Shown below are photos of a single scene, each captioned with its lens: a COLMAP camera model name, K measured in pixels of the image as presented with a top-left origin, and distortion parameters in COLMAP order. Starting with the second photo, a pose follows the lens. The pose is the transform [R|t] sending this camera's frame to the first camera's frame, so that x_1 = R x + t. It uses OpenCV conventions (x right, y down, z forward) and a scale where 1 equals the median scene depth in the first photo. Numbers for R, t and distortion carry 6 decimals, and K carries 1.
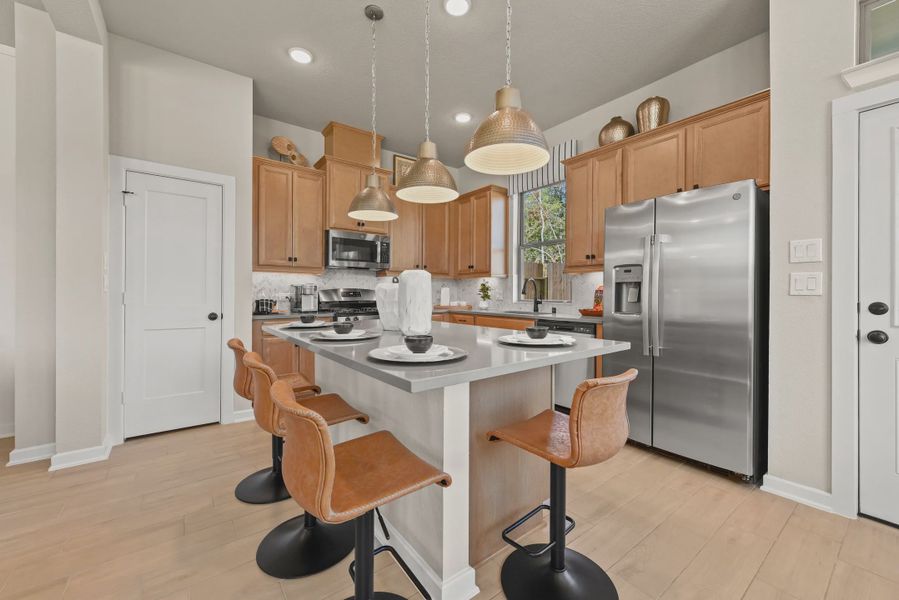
lens RADIAL K [[353.2, 0, 450.2], [0, 353.2, 293.5], [0, 0, 1]] dist [0.001696, -0.000008]
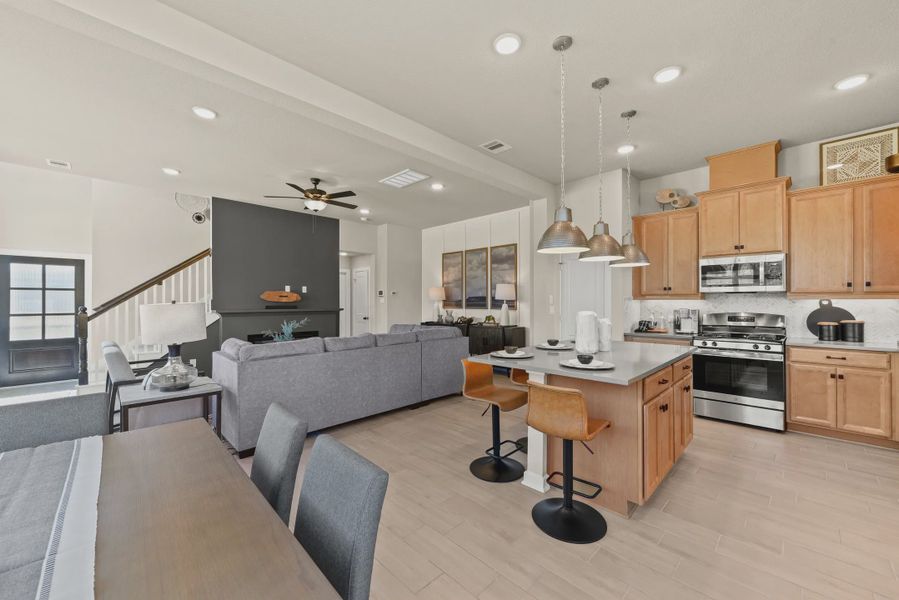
lens RADIAL K [[353.2, 0, 440.8], [0, 353.2, 300.6], [0, 0, 1]] dist [0.001696, -0.000008]
pose [[0.097615, 0.000603, -0.995224, 0.671403], [0.001430, 0.999999, 0.000747, -0.057167], [0.995223, -0.001496, 0.097614, 0.102022]]
